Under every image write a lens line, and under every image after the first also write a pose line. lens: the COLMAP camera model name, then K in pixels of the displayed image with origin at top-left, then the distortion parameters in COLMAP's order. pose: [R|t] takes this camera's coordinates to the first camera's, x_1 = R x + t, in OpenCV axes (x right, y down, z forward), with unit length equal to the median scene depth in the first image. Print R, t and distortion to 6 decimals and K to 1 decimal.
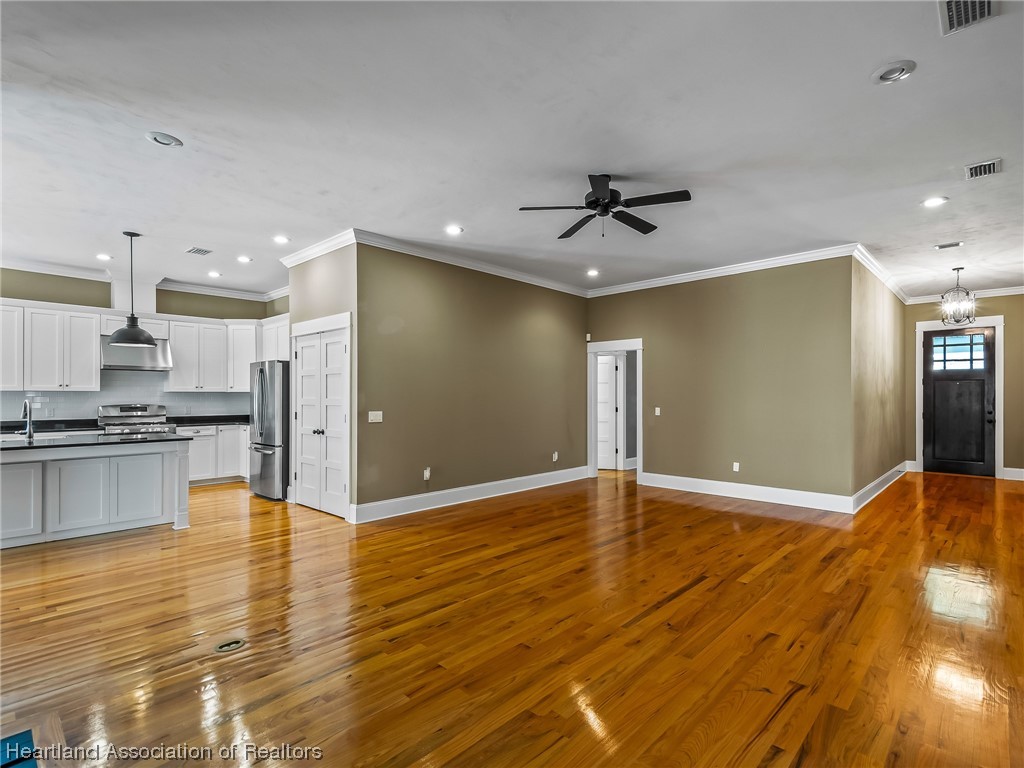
lens RADIAL K [[505.1, 0, 526.6], [0, 505.1, 390.1], [0, 0, 1]] dist [0.004817, -0.001207]
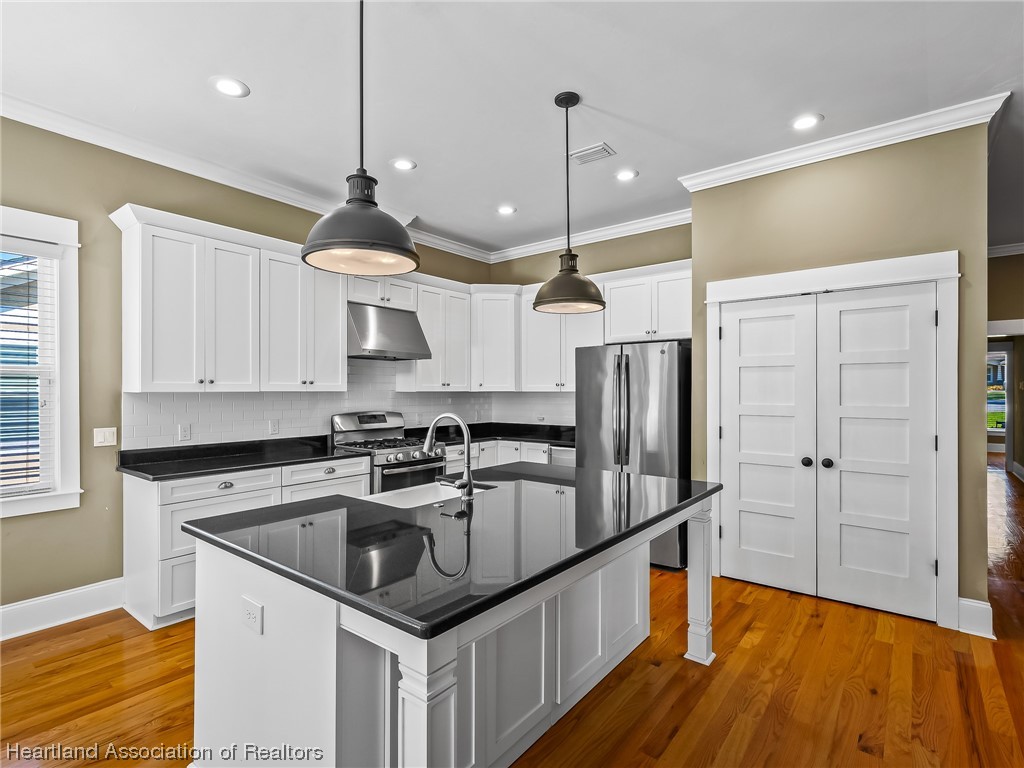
lens RADIAL K [[505.1, 0, 504.3], [0, 505.1, 381.0], [0, 0, 1]] dist [0.004817, -0.001207]
pose [[0.998280, 0.000075, 0.058619, -0.618897], [0.000386, 0.999969, -0.007854, -0.005253], [-0.058618, 0.007864, 0.998250, 0.334153]]
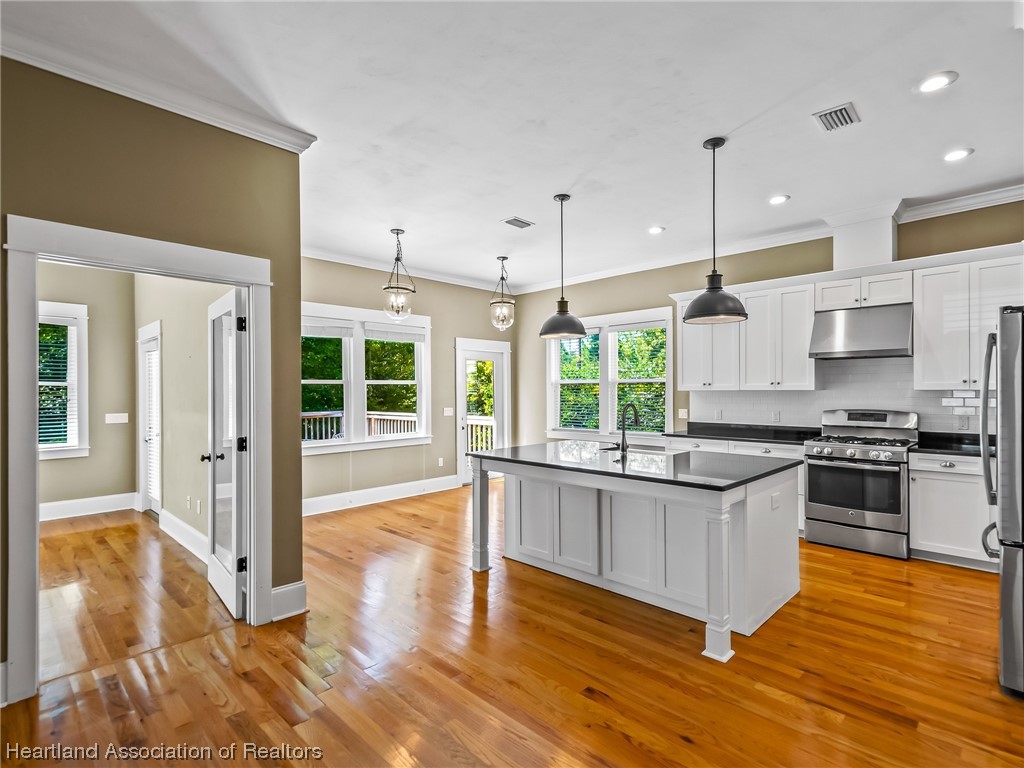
lens RADIAL K [[505.1, 0, 535.4], [0, 505.1, 392.8], [0, 0, 1]] dist [0.004817, -0.001207]
pose [[-0.020089, 0.006050, -0.999780, -0.105697], [0.017783, 0.999826, 0.005693, -0.004708], [0.999640, -0.017665, -0.020193, 0.560364]]
